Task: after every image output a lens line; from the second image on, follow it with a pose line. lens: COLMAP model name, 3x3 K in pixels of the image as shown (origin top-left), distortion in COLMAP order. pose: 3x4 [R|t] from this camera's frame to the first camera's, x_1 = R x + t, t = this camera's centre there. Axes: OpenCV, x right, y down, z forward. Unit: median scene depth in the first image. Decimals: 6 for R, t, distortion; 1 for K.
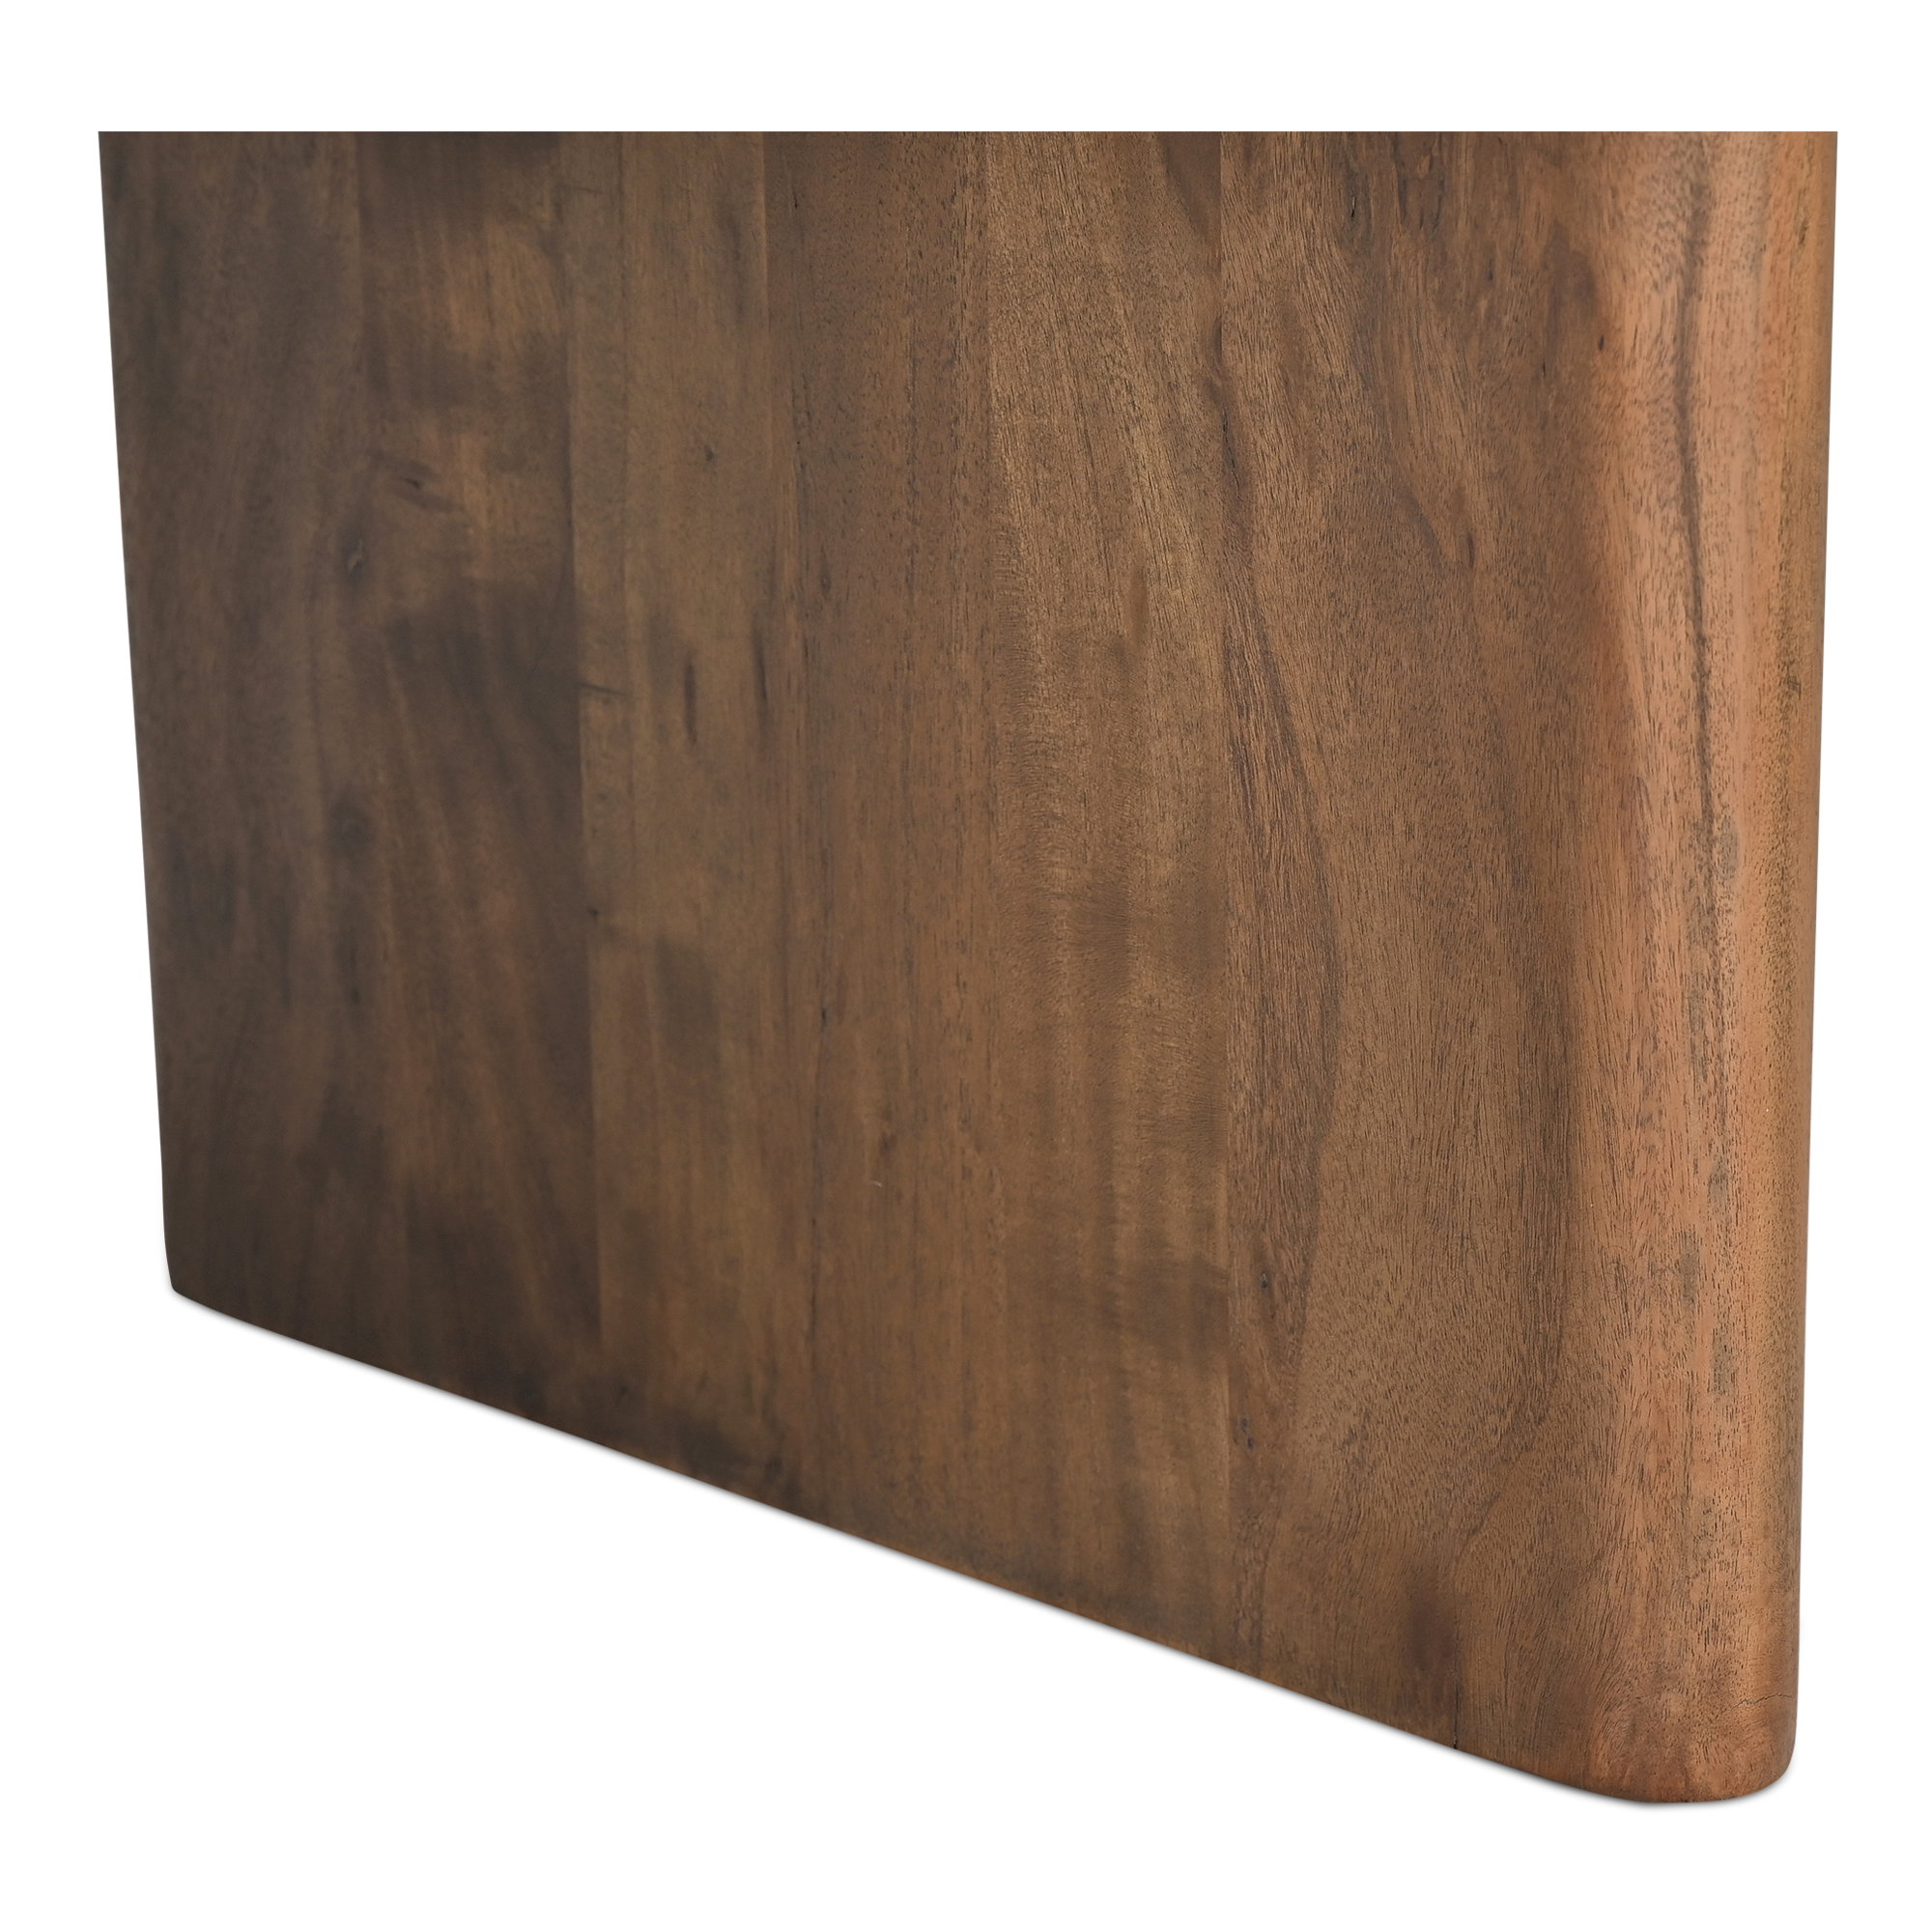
lens RADIAL K [[5044.5, 0, 965.1], [0, 5044.5, 966.0], [0, 0, 1]] dist [0.096697, 0.000000]
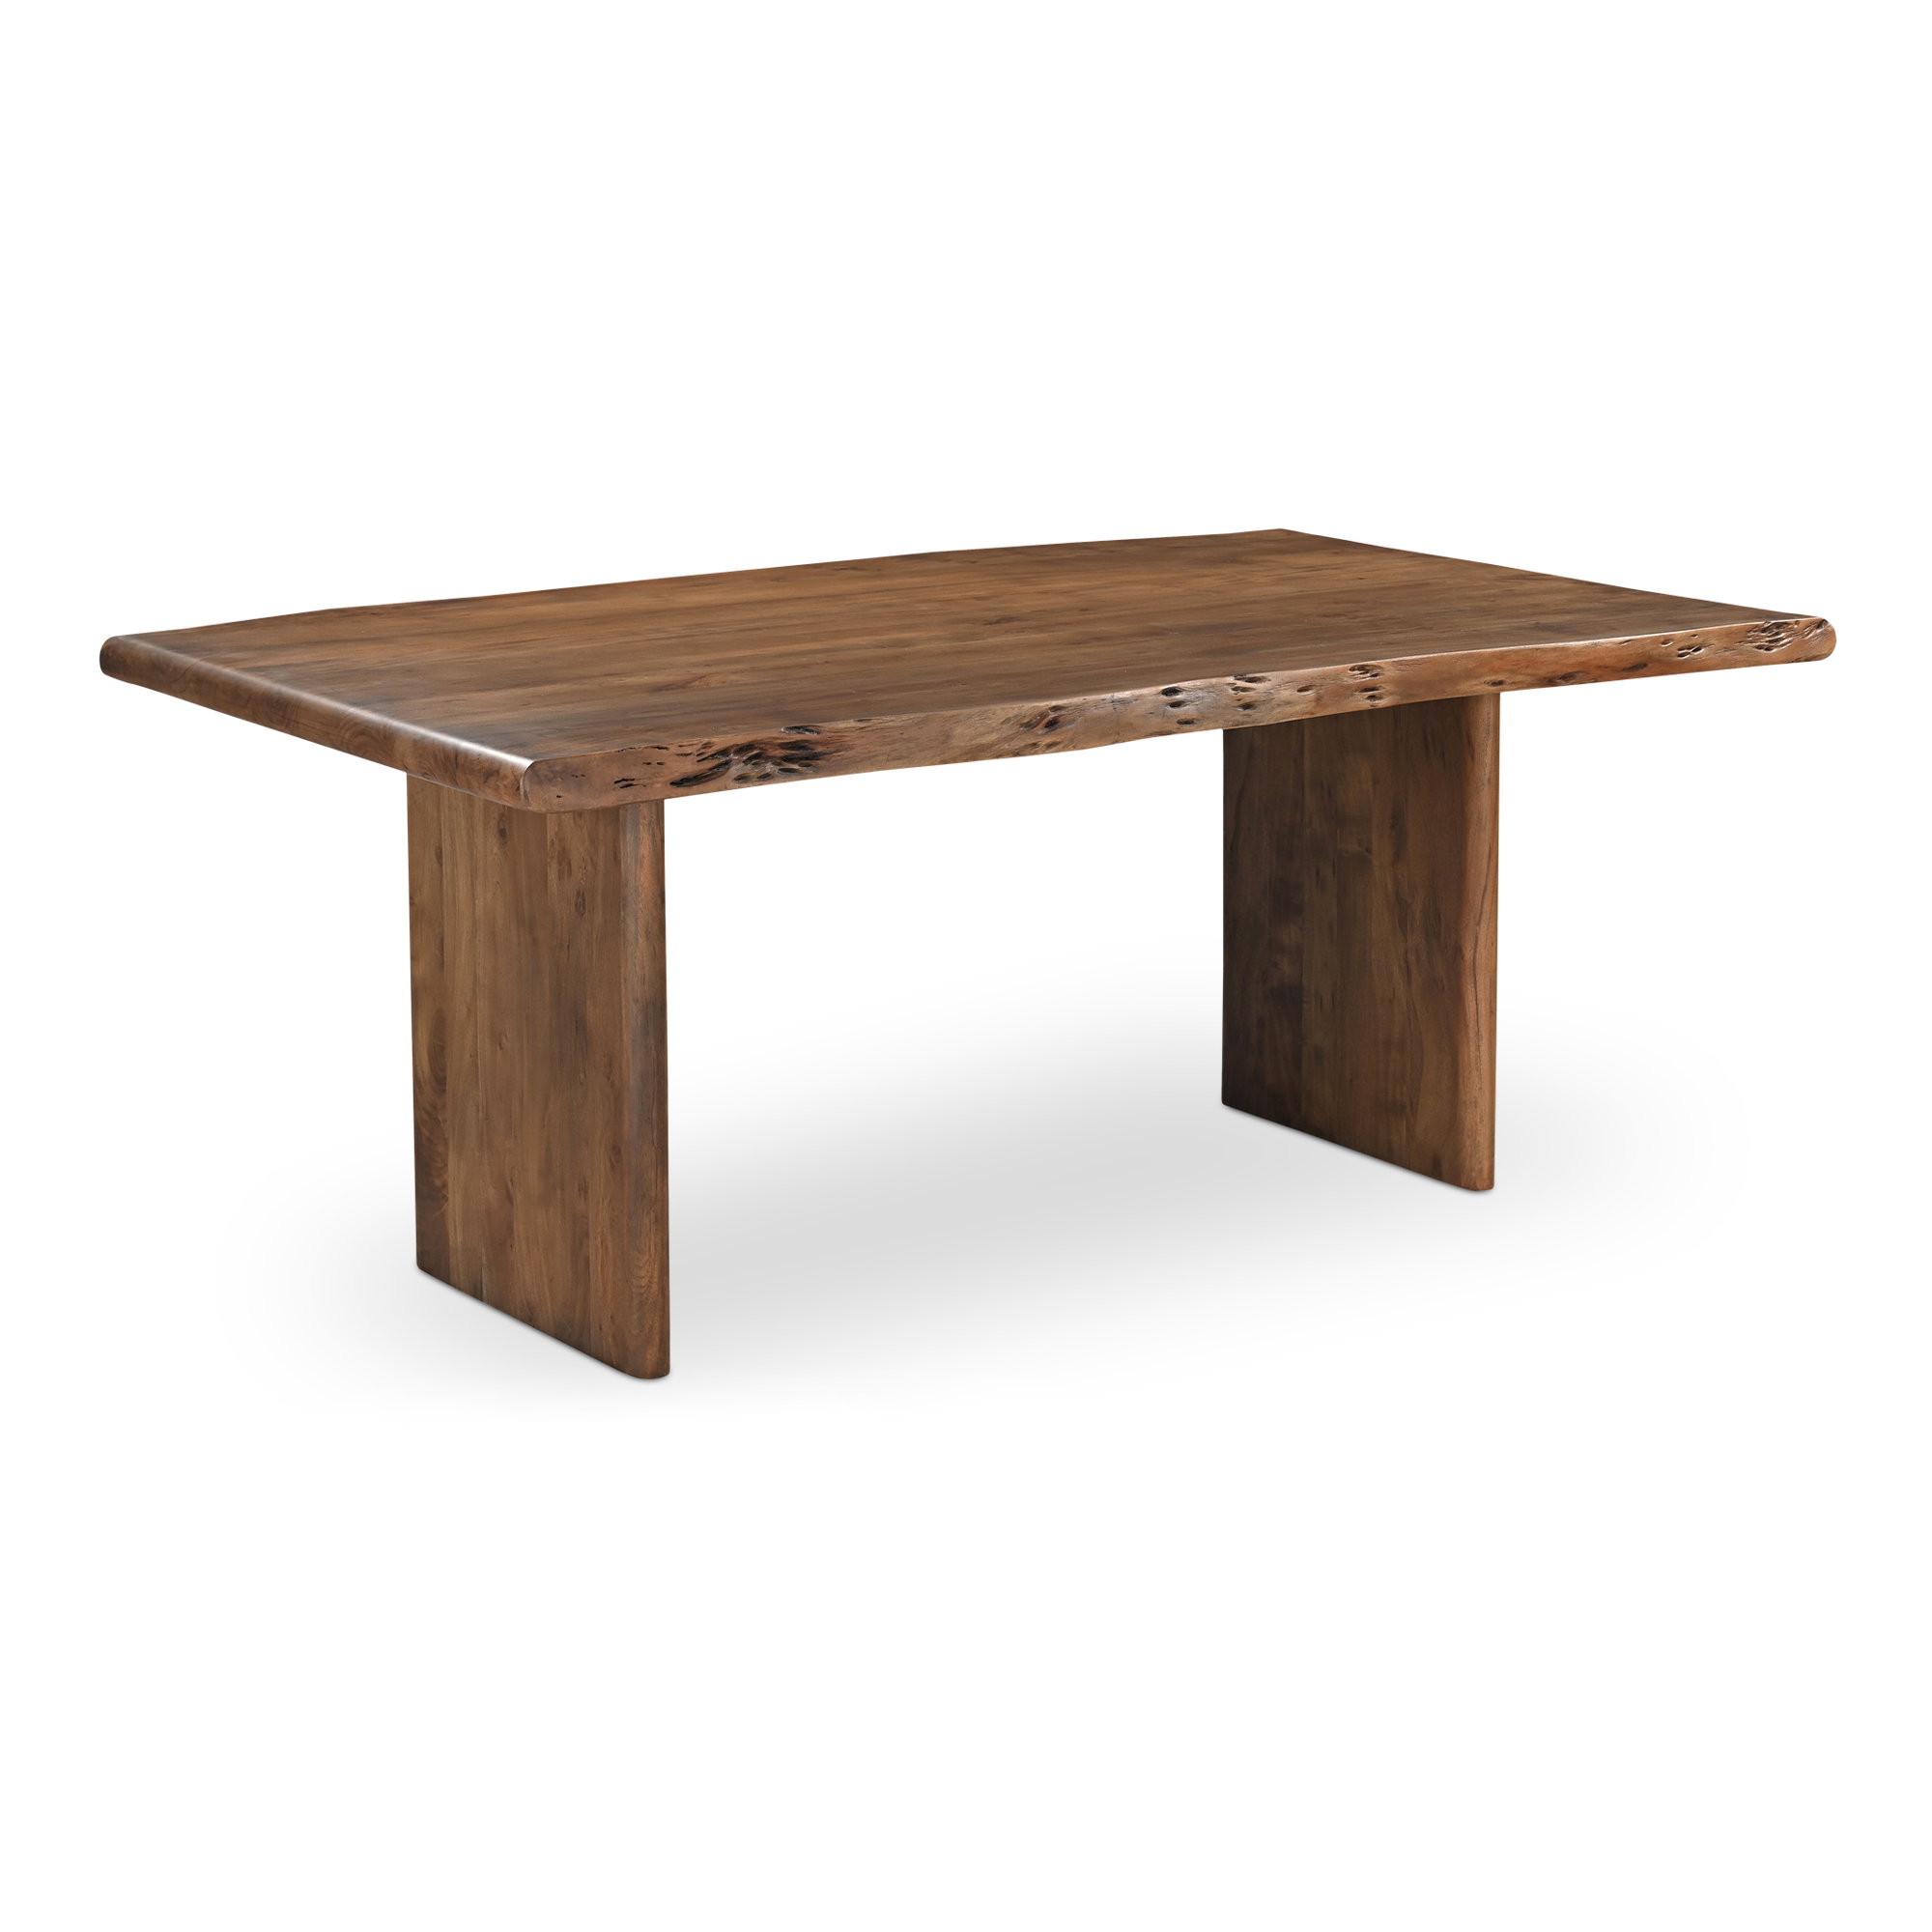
lens RADIAL K [[4607.3, 0, 963.5], [0, 4607.3, 962.0], [0, 0, 1]] dist [0.141142, 0.000000]
pose [[0.990398, 0.037492, -0.133066, 0.259611], [-0.041649, 0.998723, -0.028595, 0.073285], [0.131824, 0.033863, 0.990695, -4.623813]]
